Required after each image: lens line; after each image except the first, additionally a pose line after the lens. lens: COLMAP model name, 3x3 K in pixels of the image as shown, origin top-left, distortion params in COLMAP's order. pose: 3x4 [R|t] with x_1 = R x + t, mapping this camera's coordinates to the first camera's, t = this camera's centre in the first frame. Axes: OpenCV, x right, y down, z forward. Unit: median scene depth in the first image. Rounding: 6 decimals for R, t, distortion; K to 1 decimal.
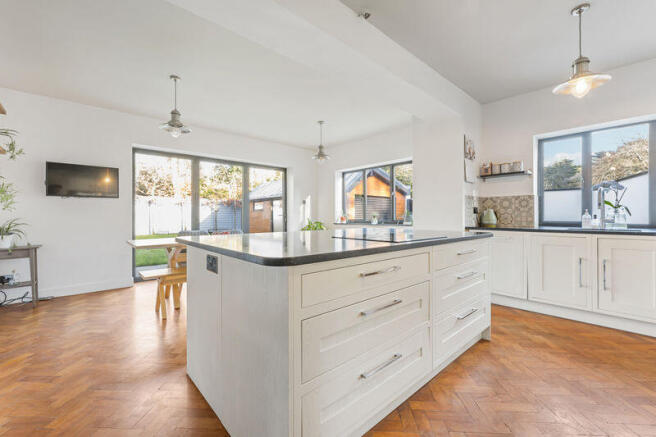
lens RADIAL K [[270.1, 0, 329.3], [0, 270.1, 217.7], [0, 0, 1]] dist [0.004524, 0.000113]
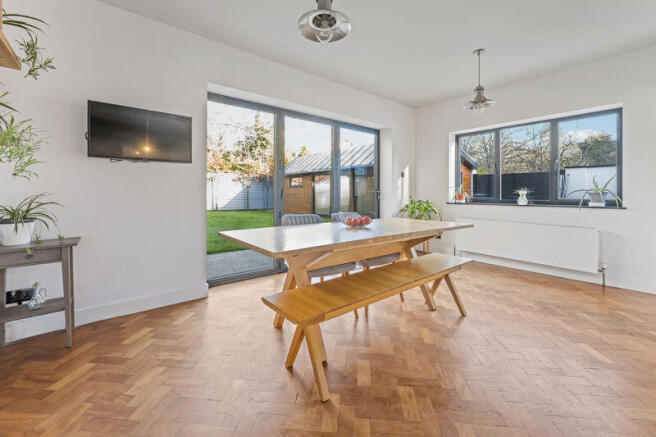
lens RADIAL K [[270.1, 0, 332.7], [0, 270.1, 195.6], [0, 0, 1]] dist [0.004524, 0.000113]
pose [[0.999218, 0.006032, -0.039075, -0.323644], [-0.005886, 0.999975, 0.003843, 0.000636], [0.039098, -0.003610, 0.999229, 0.285027]]
